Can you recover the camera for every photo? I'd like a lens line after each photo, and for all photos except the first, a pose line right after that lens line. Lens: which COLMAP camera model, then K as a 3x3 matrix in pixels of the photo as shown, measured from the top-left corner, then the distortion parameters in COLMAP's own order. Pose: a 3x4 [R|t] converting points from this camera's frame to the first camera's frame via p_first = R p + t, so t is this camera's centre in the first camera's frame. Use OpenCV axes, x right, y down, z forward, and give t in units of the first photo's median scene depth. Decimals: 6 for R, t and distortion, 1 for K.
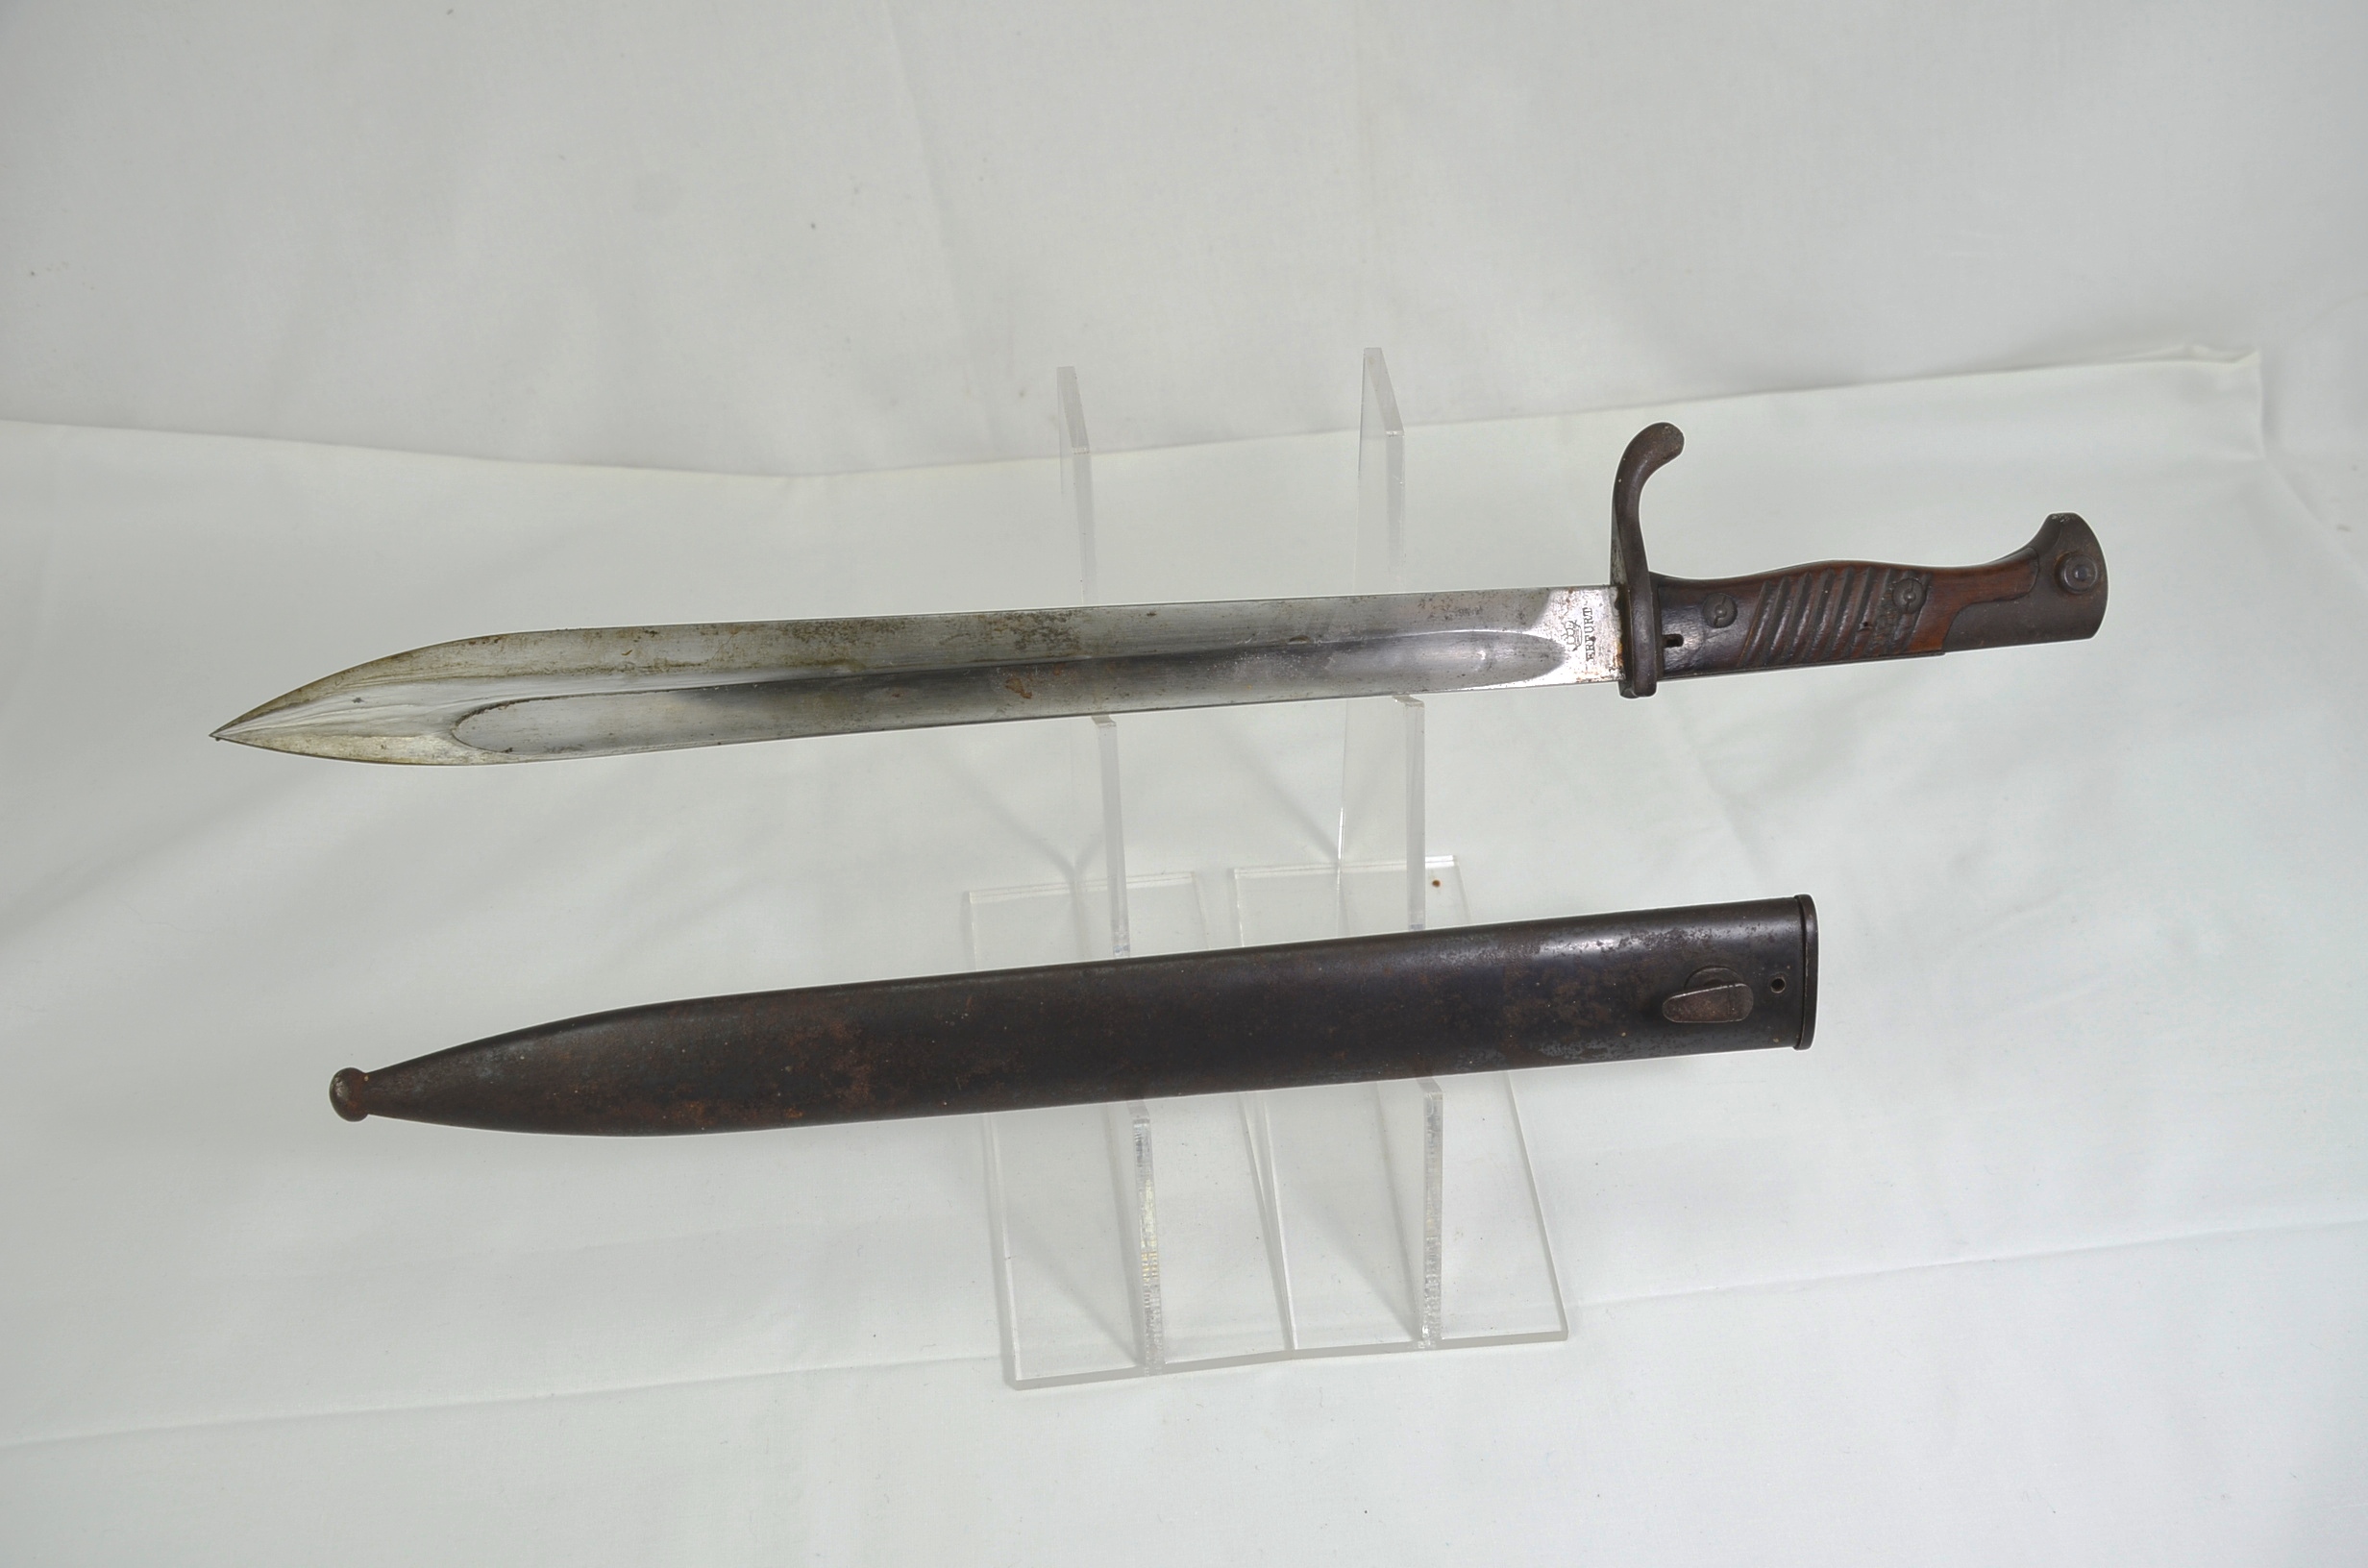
lens RADIAL K [[2842.2, 0, 1197.4], [0, 2842.2, 793.1], [0, 0, 1]] dist [-0.036275, 0.000000]
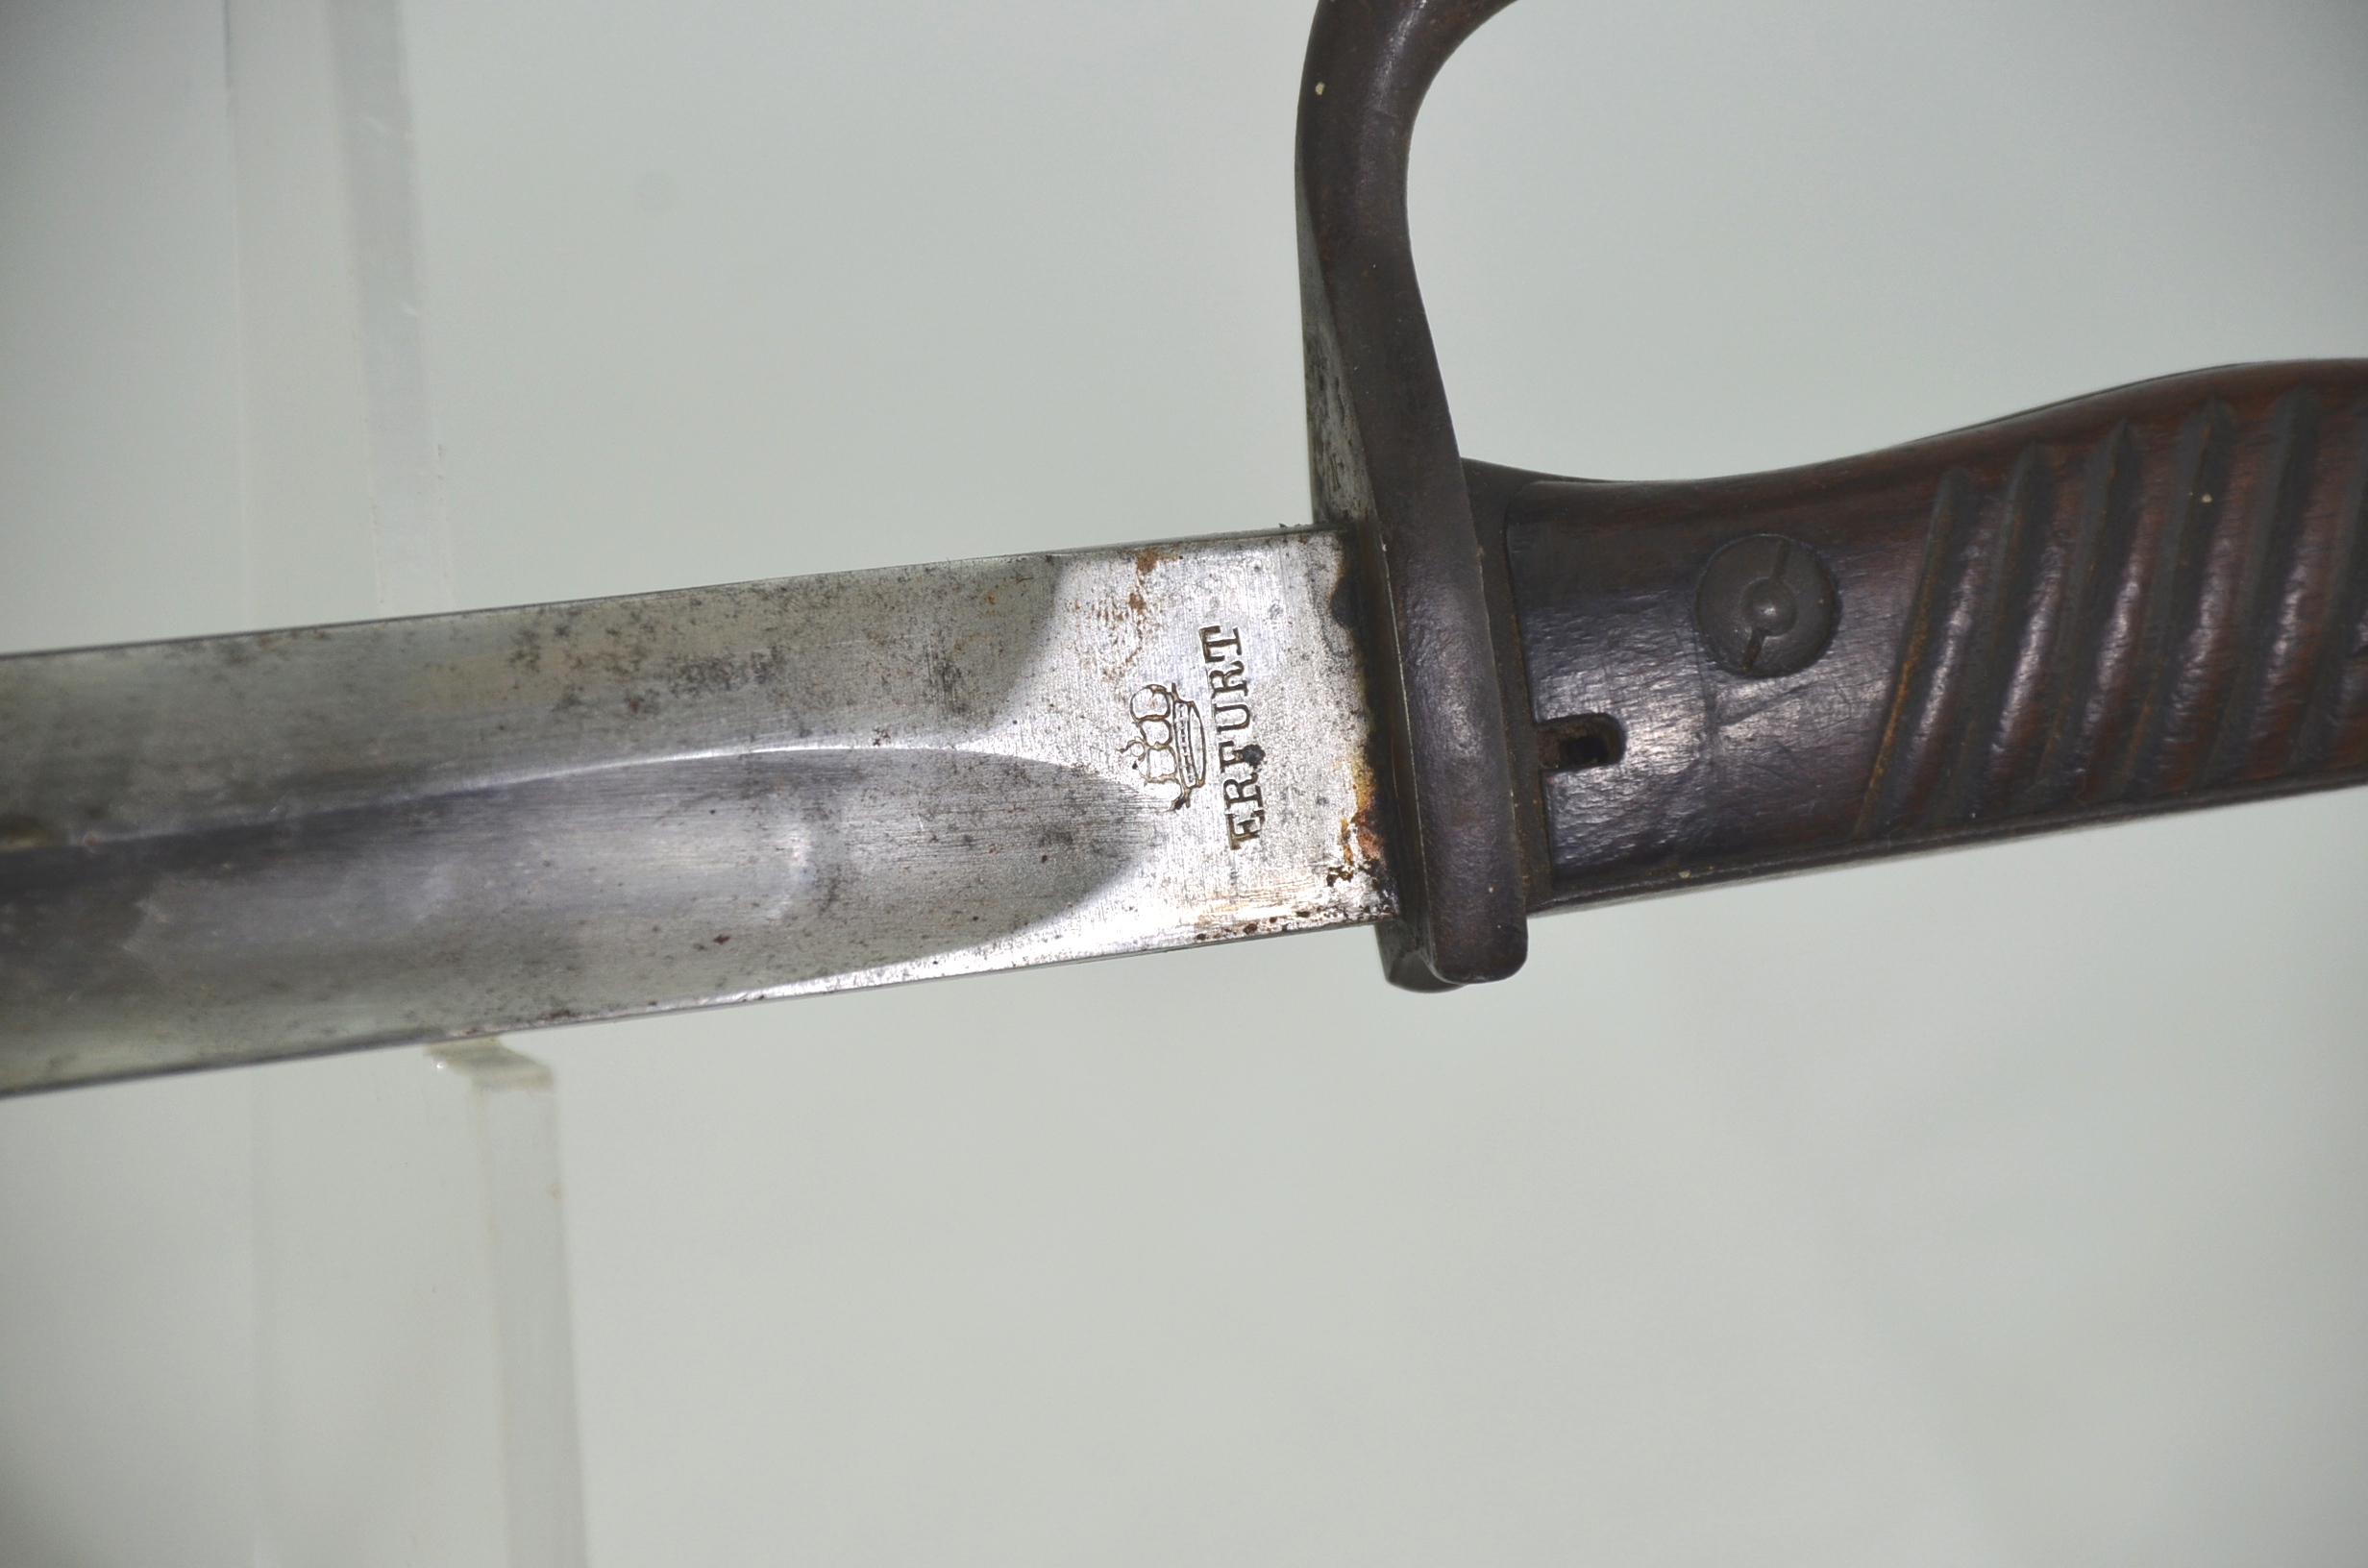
lens RADIAL K [[13553.7, 0, 1181.9], [0, 13553.7, 780.4], [0, 0, 1]] dist [1.894076, 0.000000]
pose [[0.988708, -0.060208, 0.137227, -0.023443], [0.067765, 0.996393, -0.051082, 0.005805], [-0.133657, 0.059805, 0.989222, -0.129362]]
